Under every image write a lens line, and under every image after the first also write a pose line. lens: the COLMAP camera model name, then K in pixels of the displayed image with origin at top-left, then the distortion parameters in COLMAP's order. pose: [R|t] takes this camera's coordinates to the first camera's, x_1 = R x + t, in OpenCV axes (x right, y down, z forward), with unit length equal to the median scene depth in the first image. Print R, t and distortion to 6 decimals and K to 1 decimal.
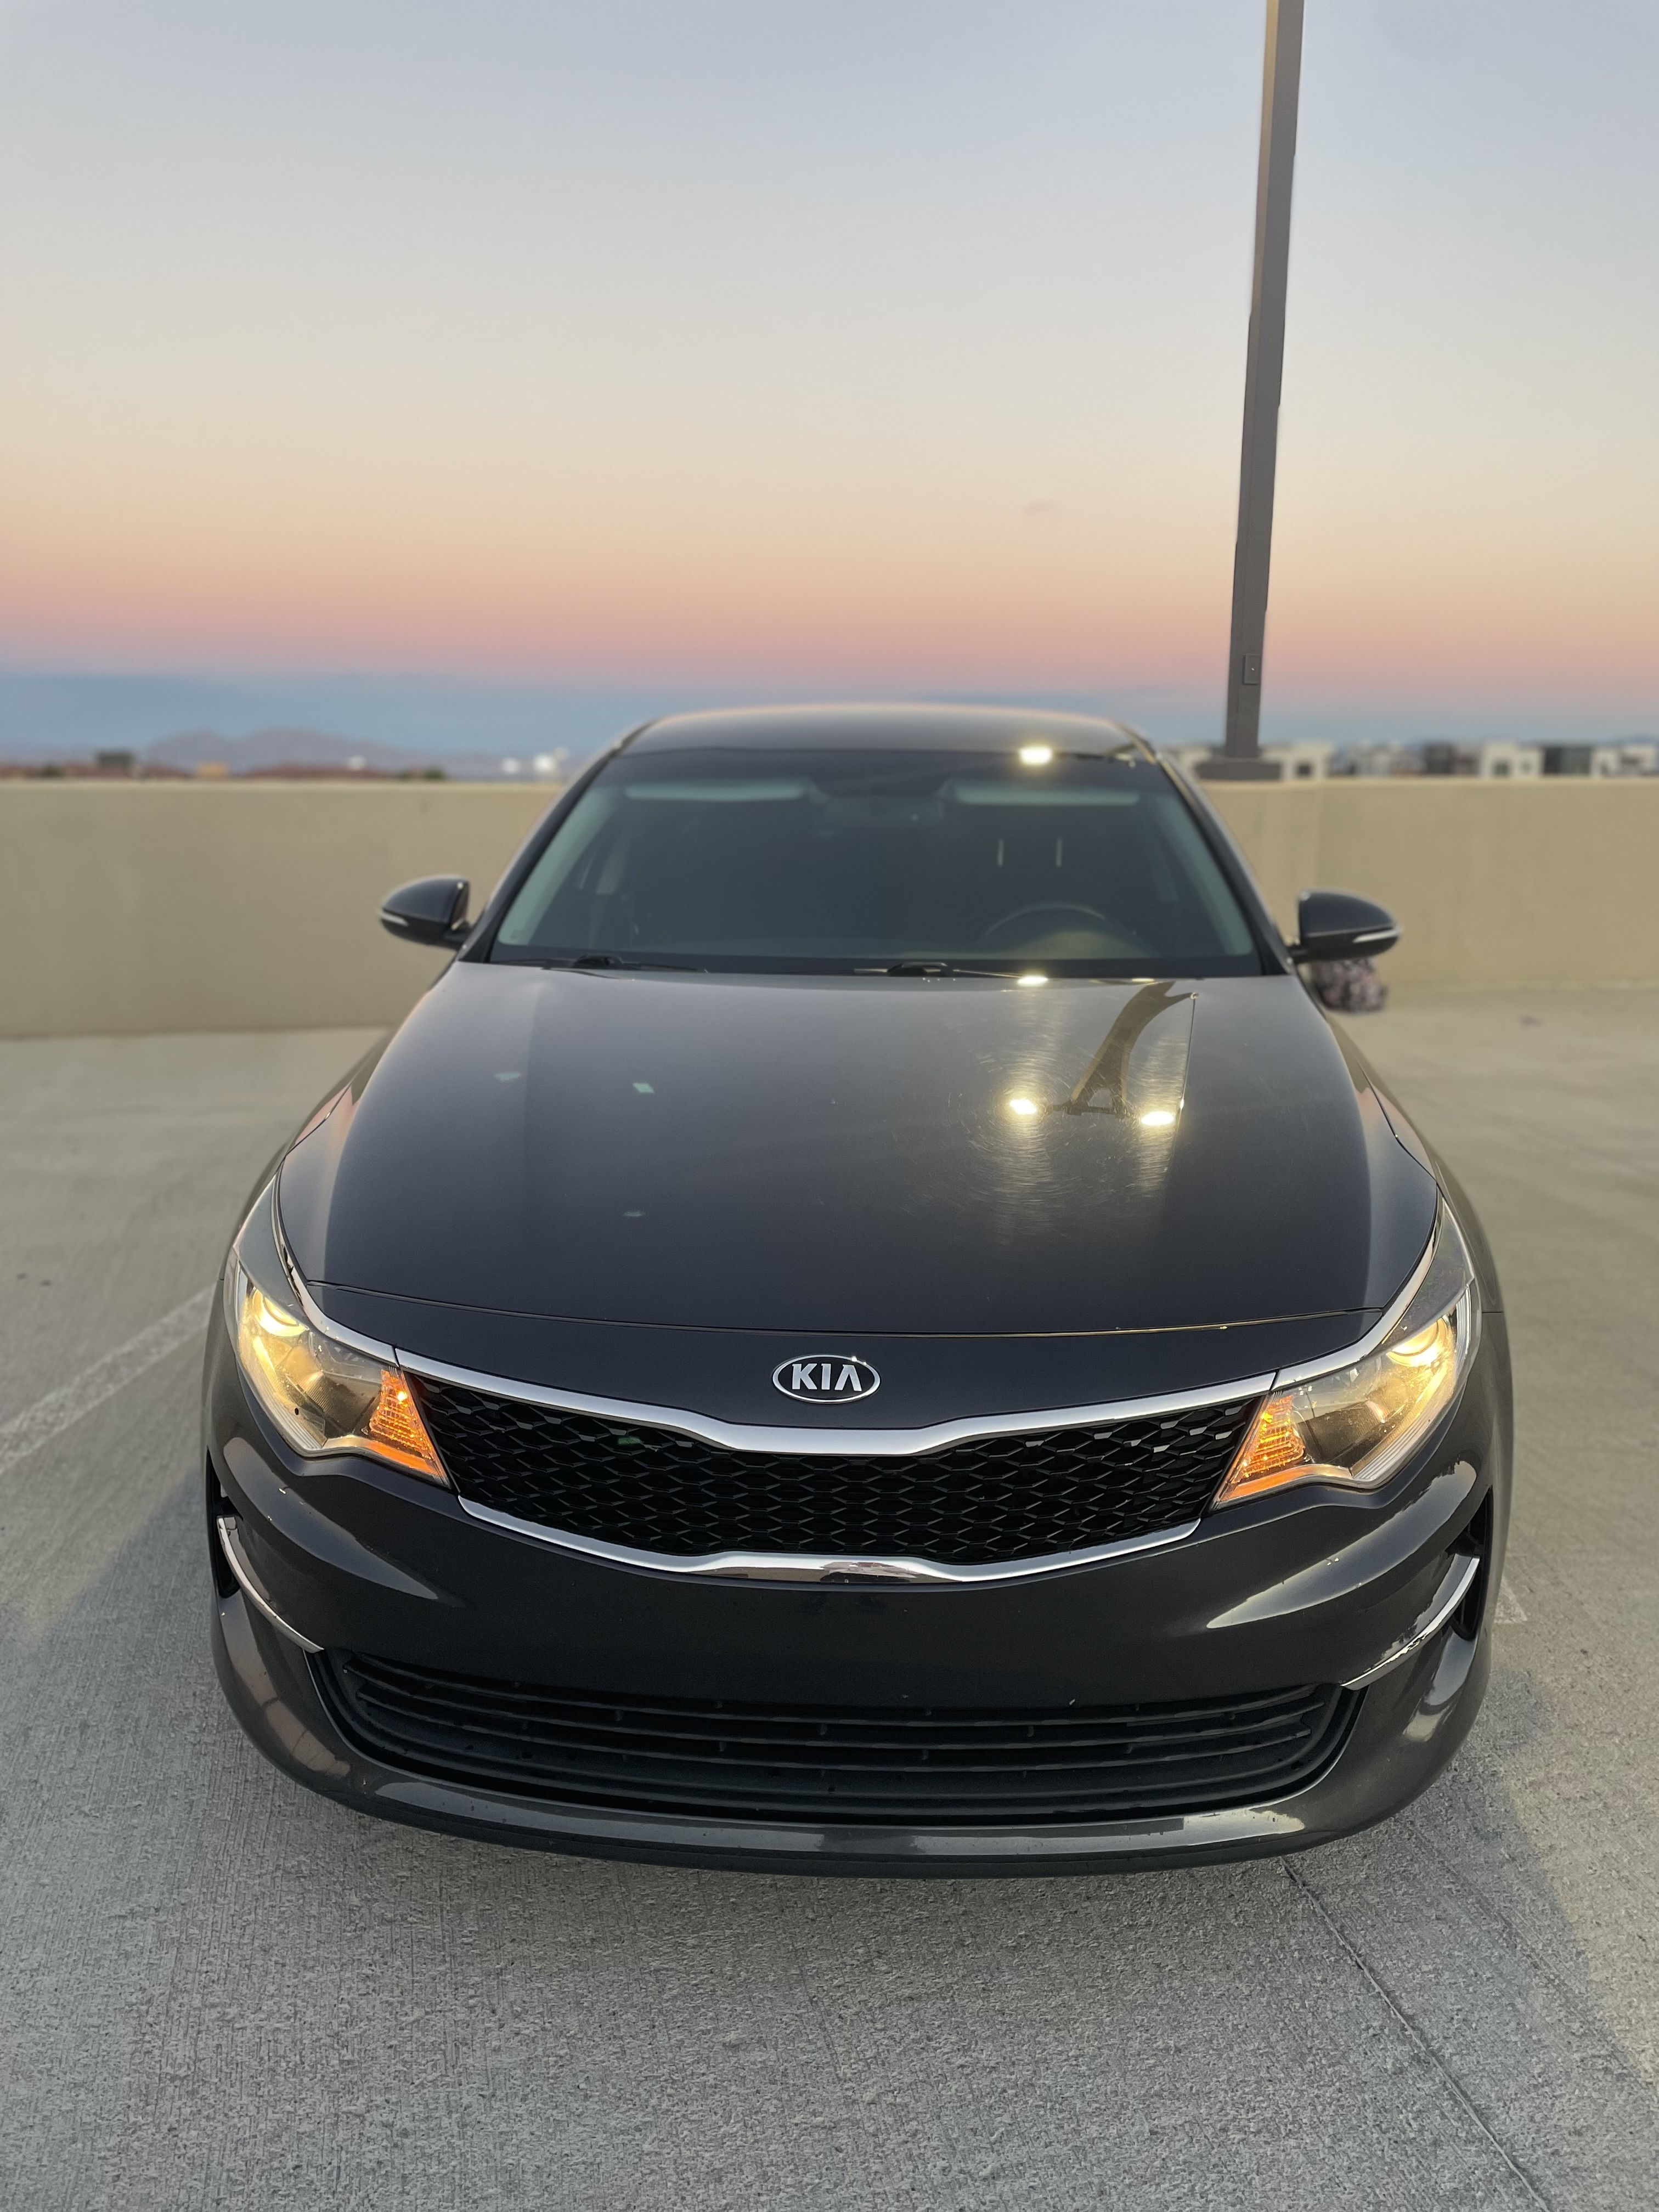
lens RADIAL K [[1755.4, 0, 829.5], [0, 1755.4, 1106.0], [0, 0, 1]] dist [-0.051568, 0.003058]
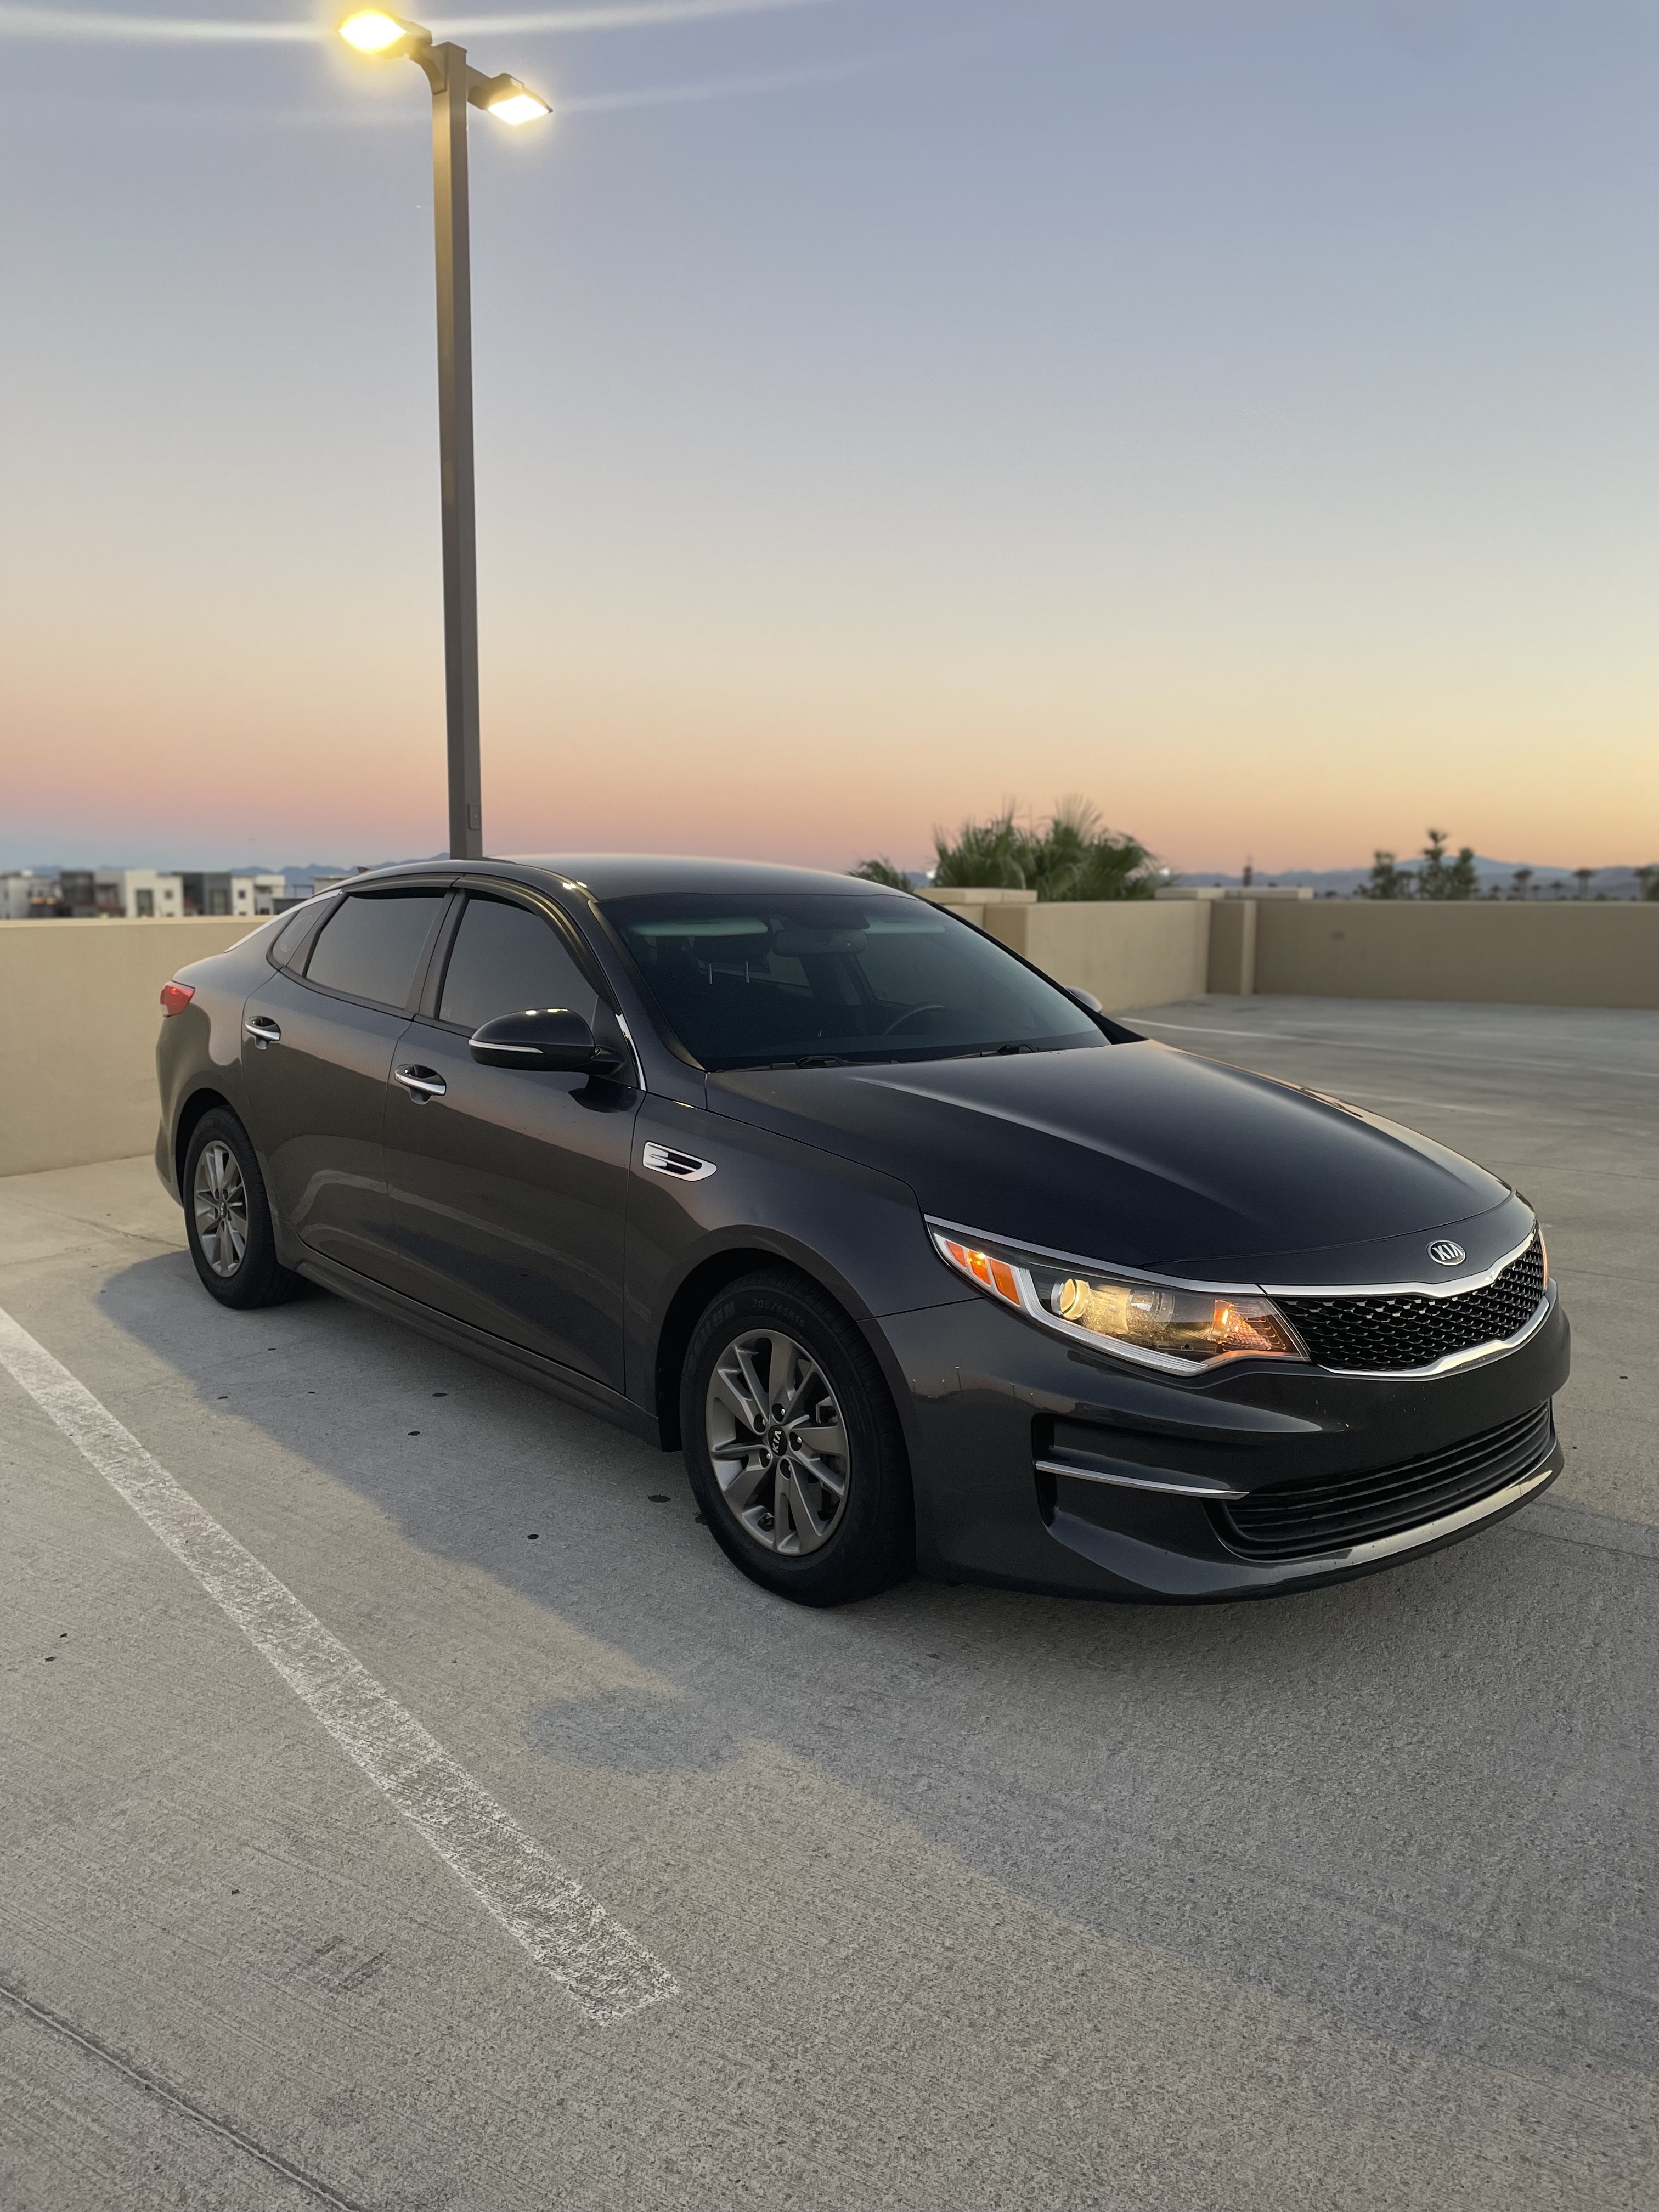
lens RADIAL K [[1827.0, 0, 829.5], [0, 1827.0, 1106.0], [0, 0, 1]] dist [0.067778, -0.124194]
pose [[0.758224, -0.111319, 0.642421, -1.197196], [0.152549, 0.988257, -0.008801, -0.049264], [-0.633897, 0.104674, 0.766301, -0.027892]]
